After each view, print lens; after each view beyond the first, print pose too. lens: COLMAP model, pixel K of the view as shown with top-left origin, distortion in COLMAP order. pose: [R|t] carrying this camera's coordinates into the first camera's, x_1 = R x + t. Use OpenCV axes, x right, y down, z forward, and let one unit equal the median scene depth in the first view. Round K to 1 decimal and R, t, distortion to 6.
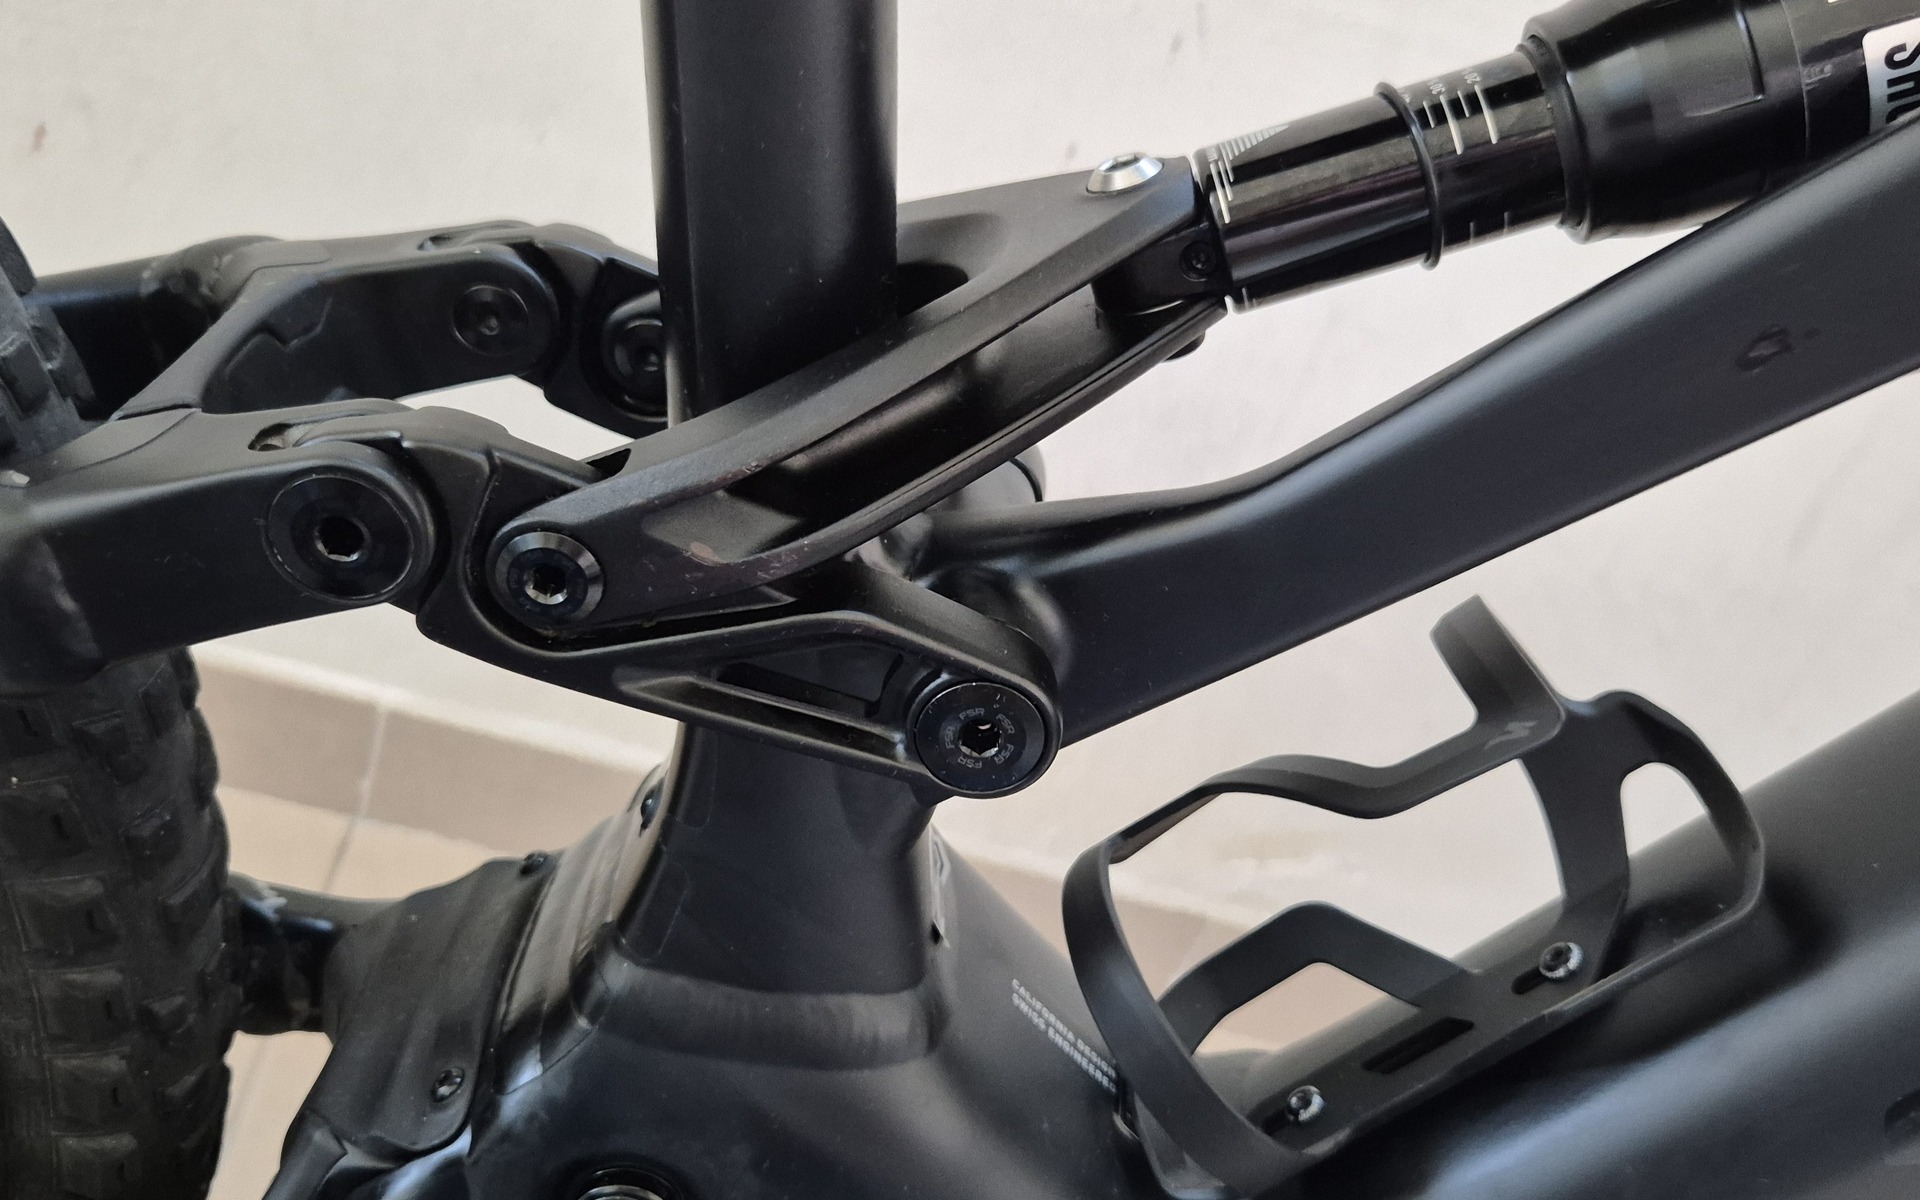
lens RADIAL K [[1516.2, 0, 960.0], [0, 1516.2, 600.0], [0, 0, 1]] dist [0.073256, -0.078477]
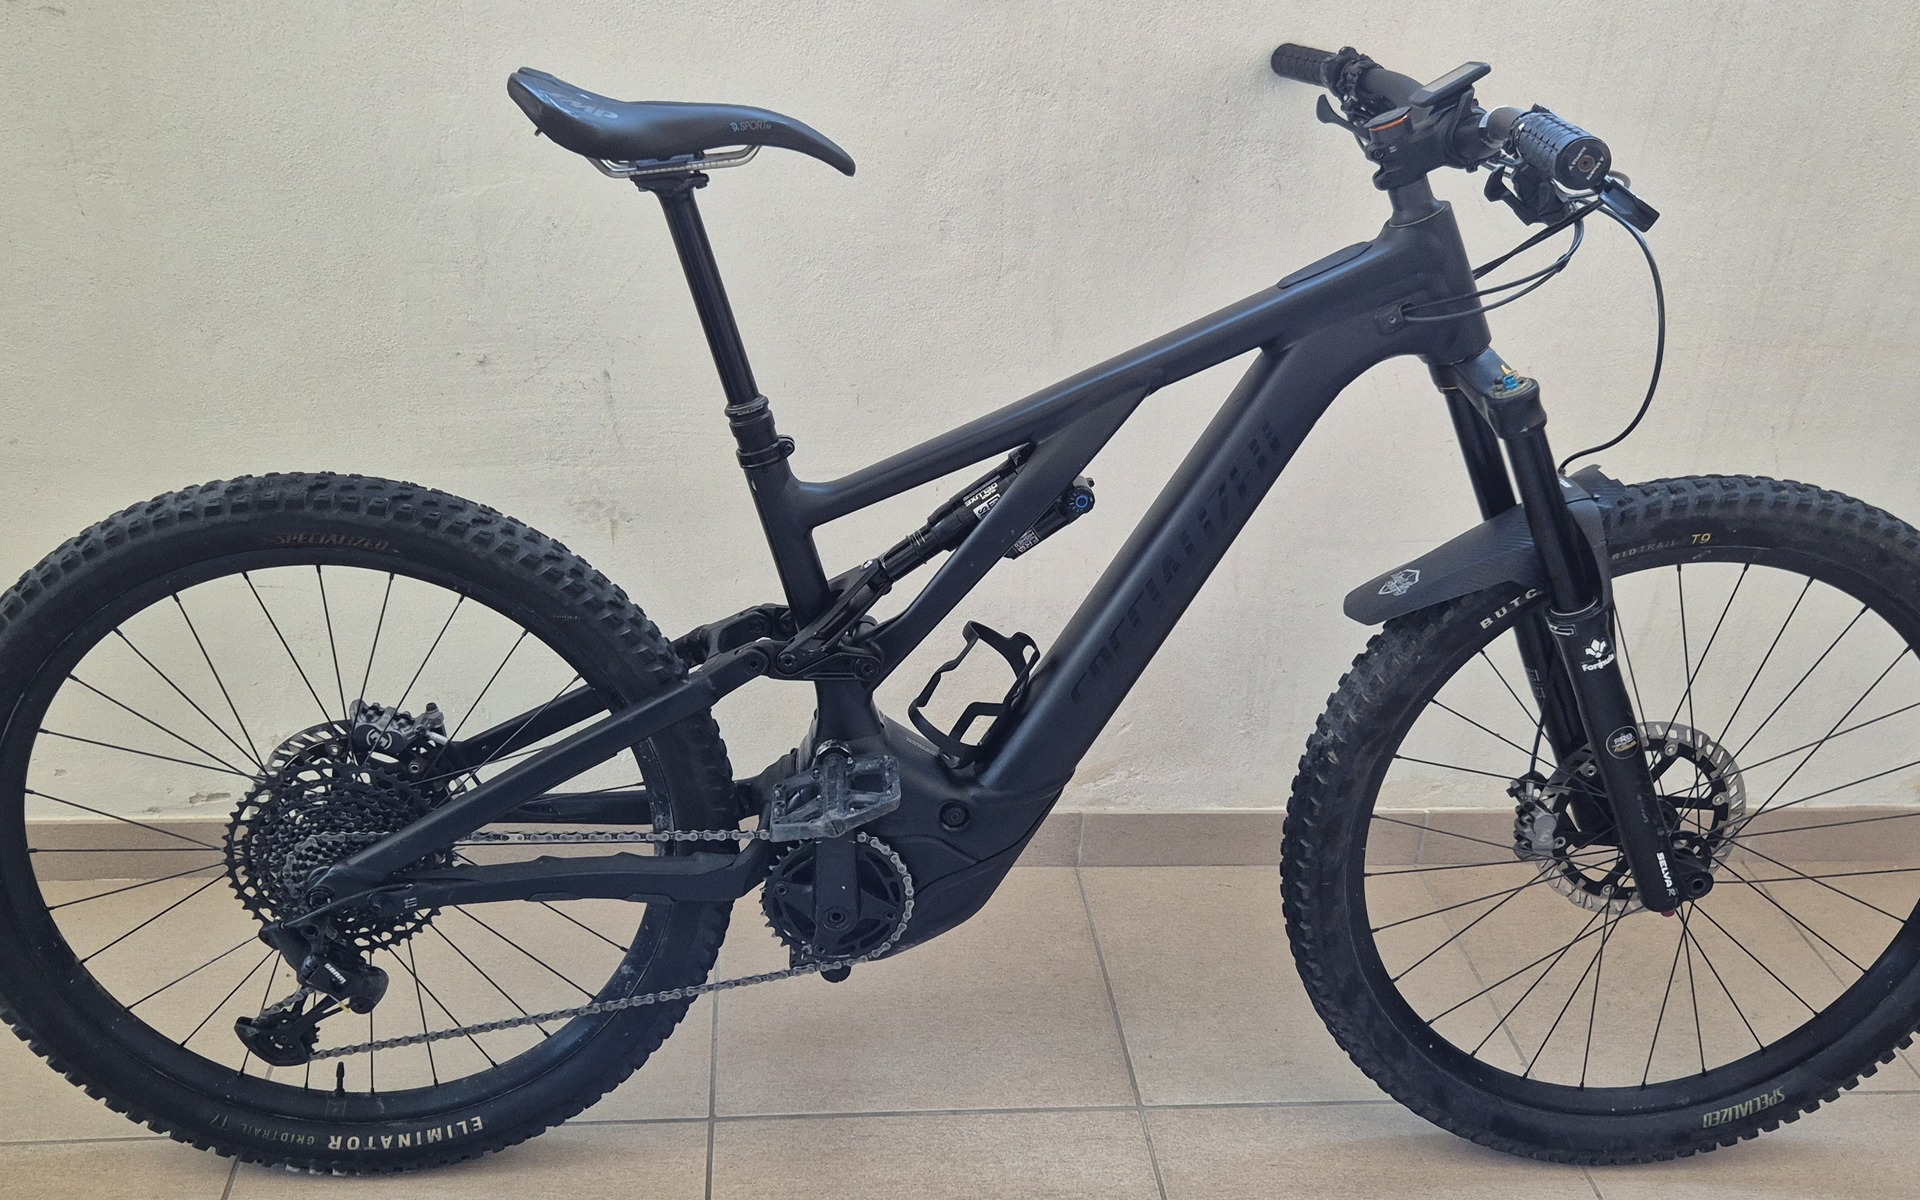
lens RADIAL K [[1516.2, 0, 960.0], [0, 1516.2, 600.0], [0, 0, 1]] dist [0.073256, -0.078477]
pose [[0.955088, -0.295282, -0.024822, 0.504844], [0.288546, 0.945817, -0.148901, 0.714736], [0.067445, 0.135051, 0.988541, -4.139262]]
